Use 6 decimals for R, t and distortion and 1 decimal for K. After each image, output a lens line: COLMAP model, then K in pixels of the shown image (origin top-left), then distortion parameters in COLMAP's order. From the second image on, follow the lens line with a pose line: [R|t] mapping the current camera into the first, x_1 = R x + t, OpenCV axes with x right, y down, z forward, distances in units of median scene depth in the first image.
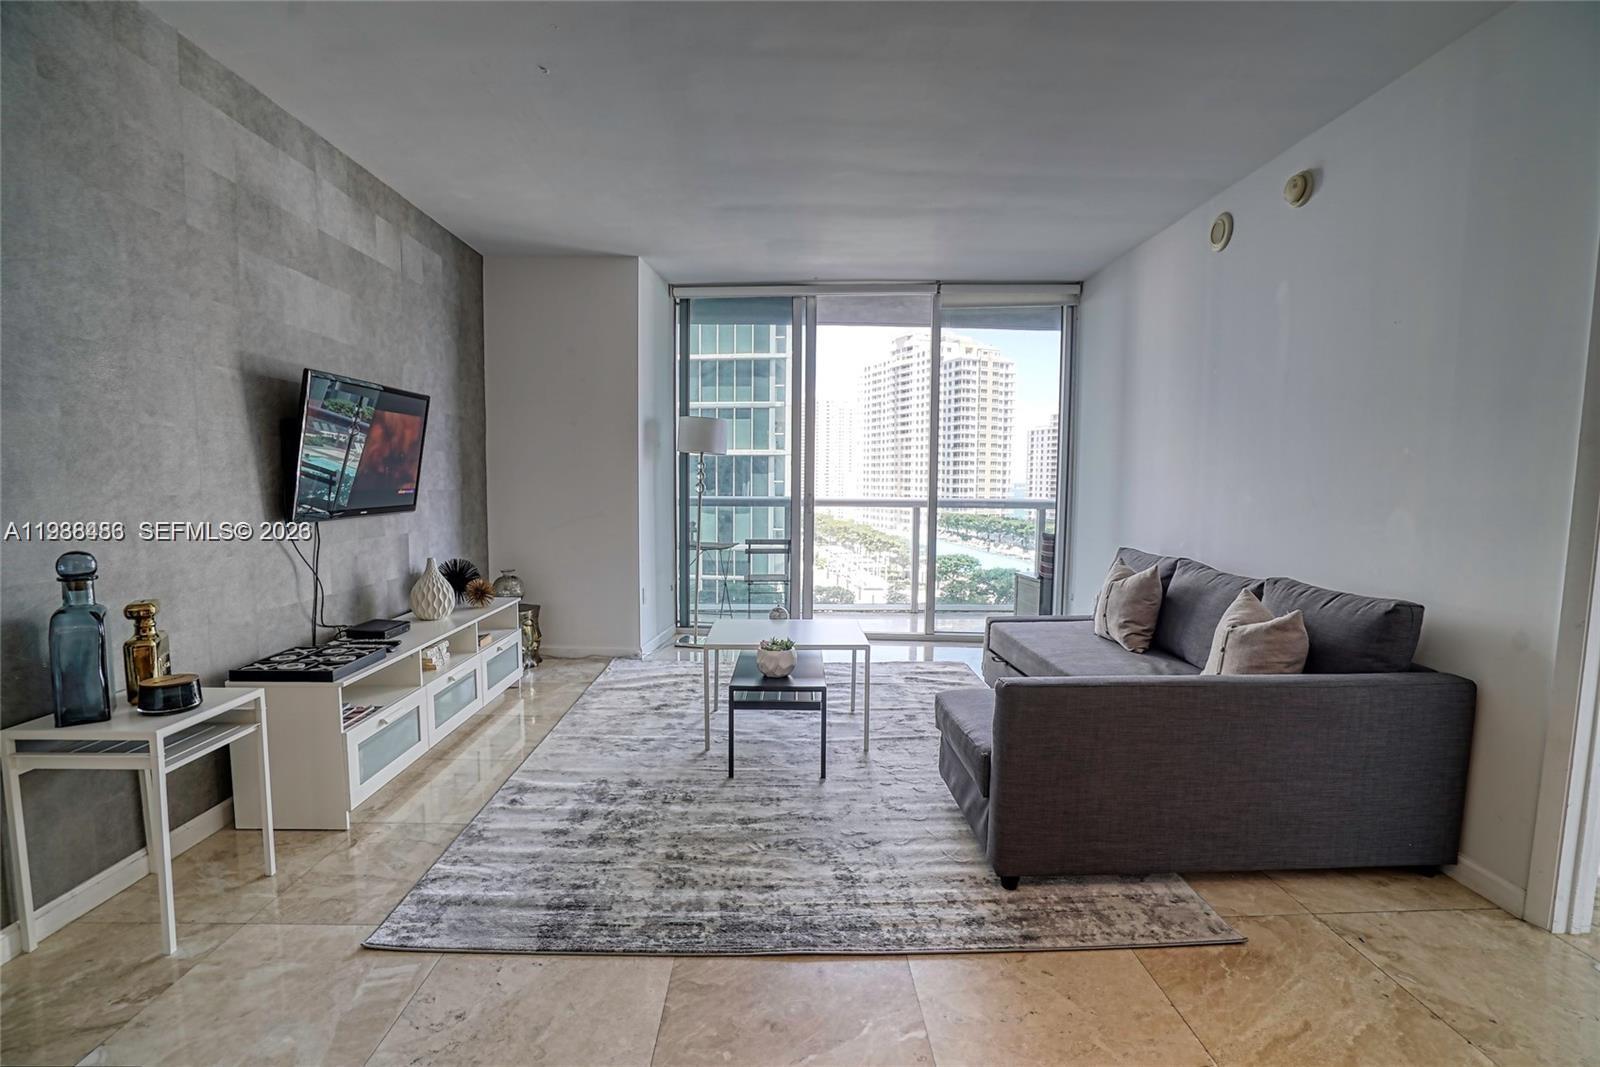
lens RADIAL K [[743.5, 0, 804.5], [0, 743.5, 540.8], [0, 0, 1]] dist [-0.058673, 0.022678]
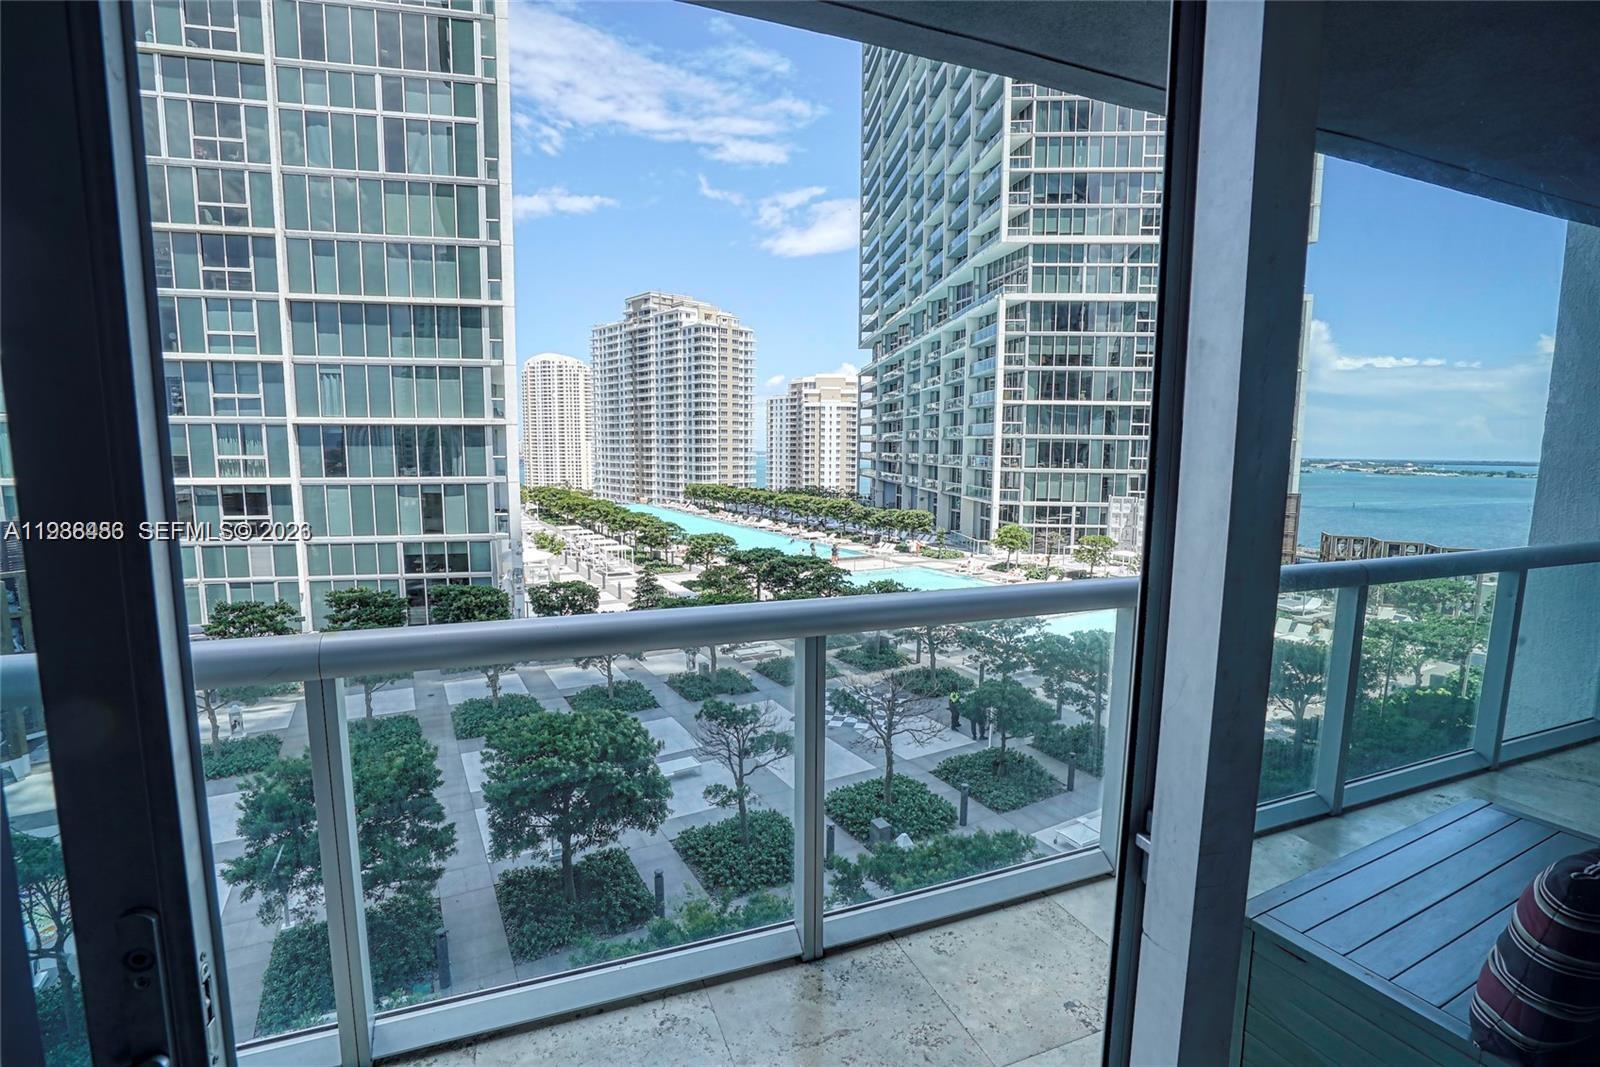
lens RADIAL K [[743.5, 0, 803.6], [0, 743.5, 540.6], [0, 0, 1]] dist [-0.058673, 0.022678]
pose [[0.941585, -0.042941, 0.334027, 0.105097], [0.028892, 0.998481, 0.046917, -0.230776], [-0.335534, -0.034526, 0.941395, 1.723277]]
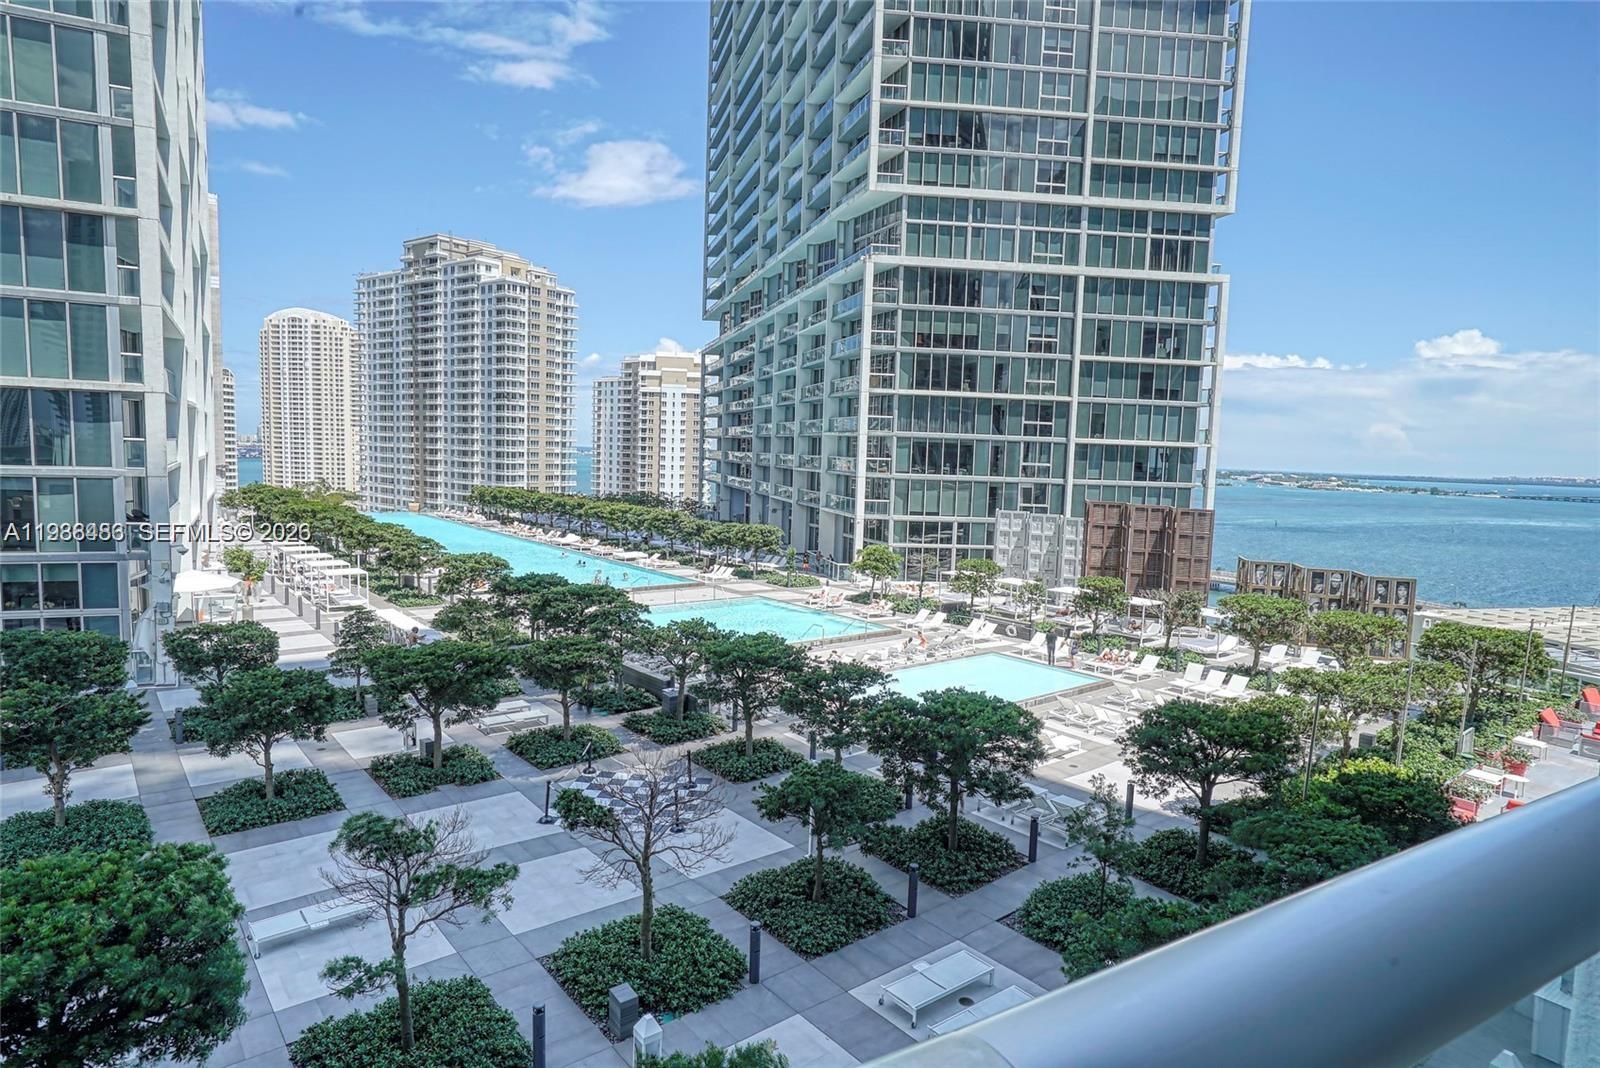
lens RADIAL K [[915.6, 0, 805.9], [0, 915.6, 541.0], [0, 0, 1]] dist [-0.025433, 0.017265]
pose [[0.870263, -0.027530, 0.491817, 1.059827], [0.014998, 0.999455, 0.029406, -0.230303], [-0.492359, -0.018215, 0.870202, 2.296514]]
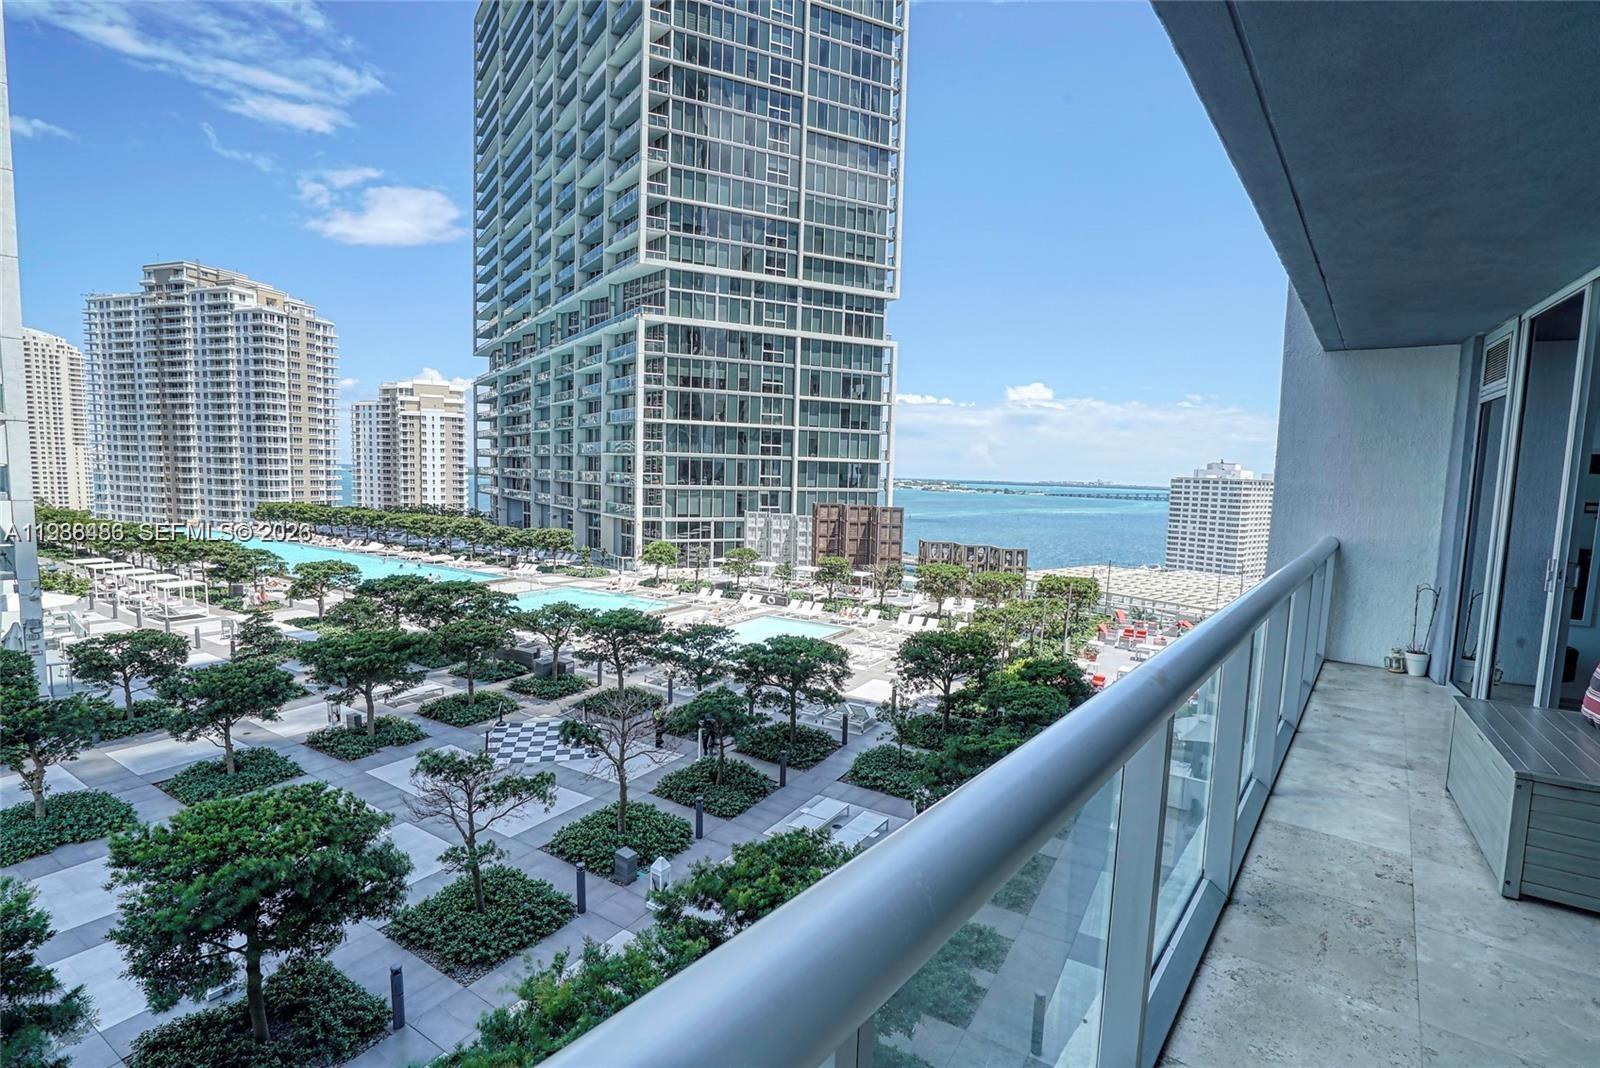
lens RADIAL K [[743.5, 0, 801.4], [0, 743.5, 543.4], [0, 0, 1]] dist [-0.058673, 0.022678]
pose [[0.658107, -0.061753, 0.750387, -0.645020], [0.040594, 0.998091, 0.046535, -0.270905], [-0.751829, -0.000164, 0.659358, 2.233350]]
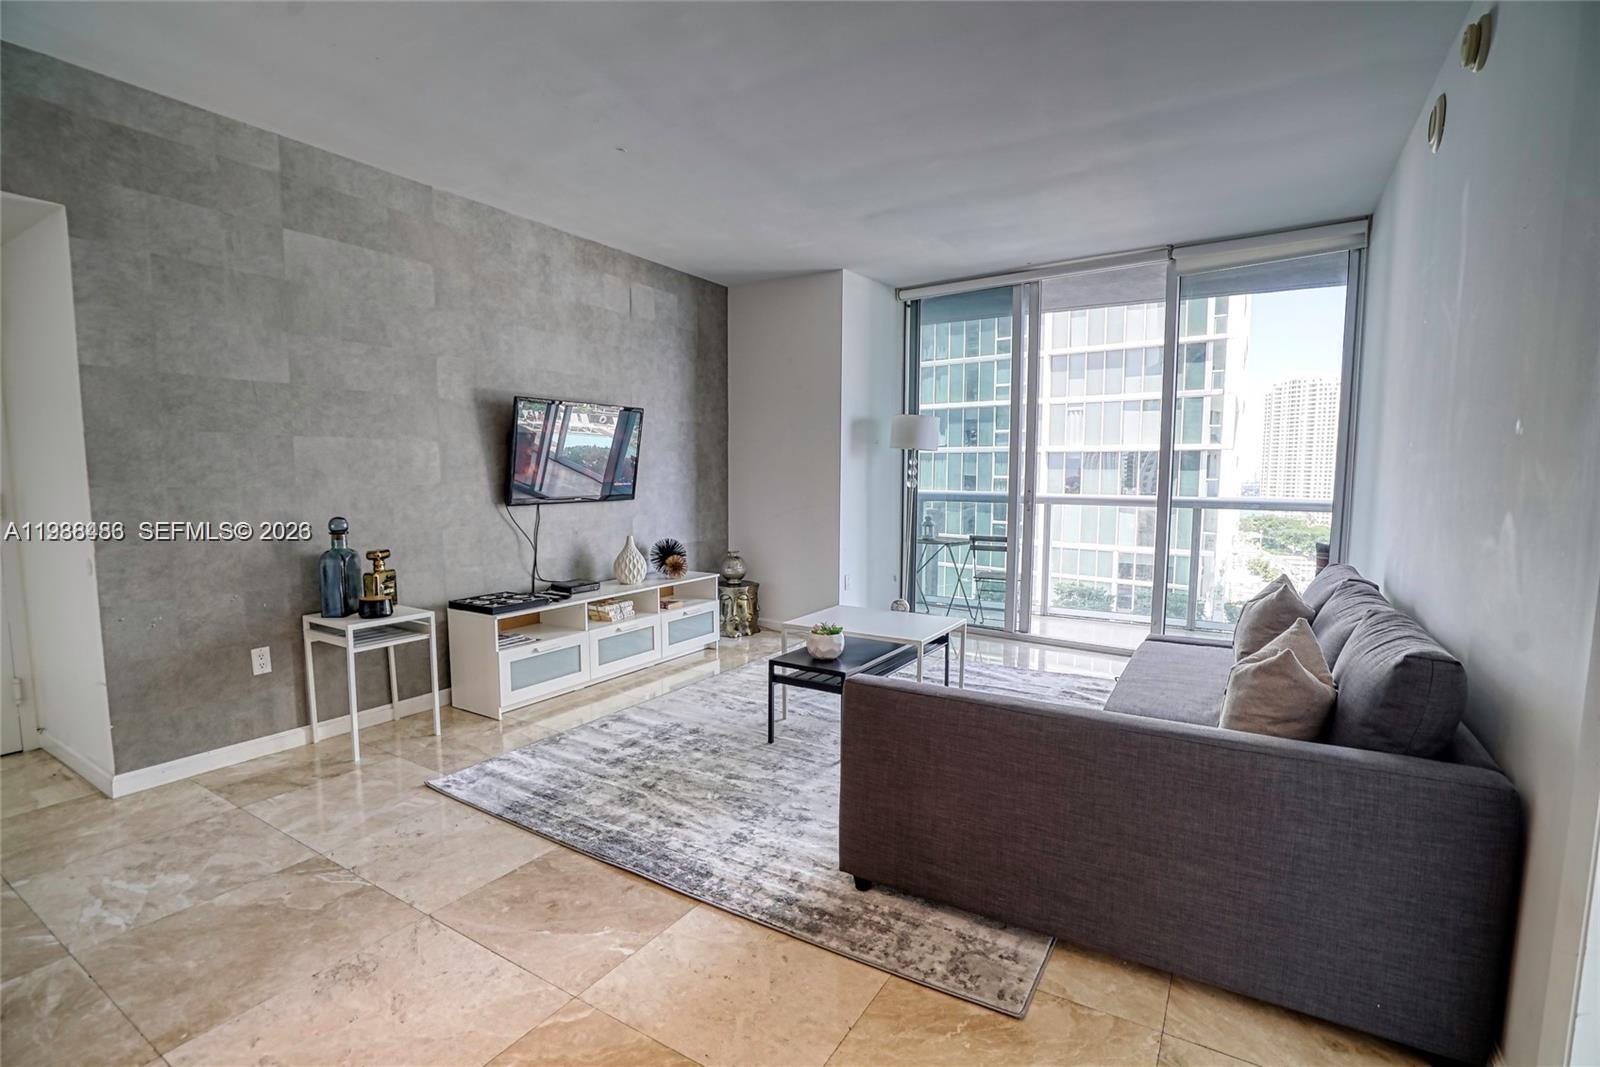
lens RADIAL K [[743.5, 0, 800.9], [0, 743.5, 543.3], [0, 0, 1]] dist [-0.058673, 0.022678]
pose [[0.836504, 0.047866, -0.545866, 0.531333], [-0.043867, 0.998830, 0.020362, -0.004036], [0.546202, 0.006912, 0.837625, 0.091550]]
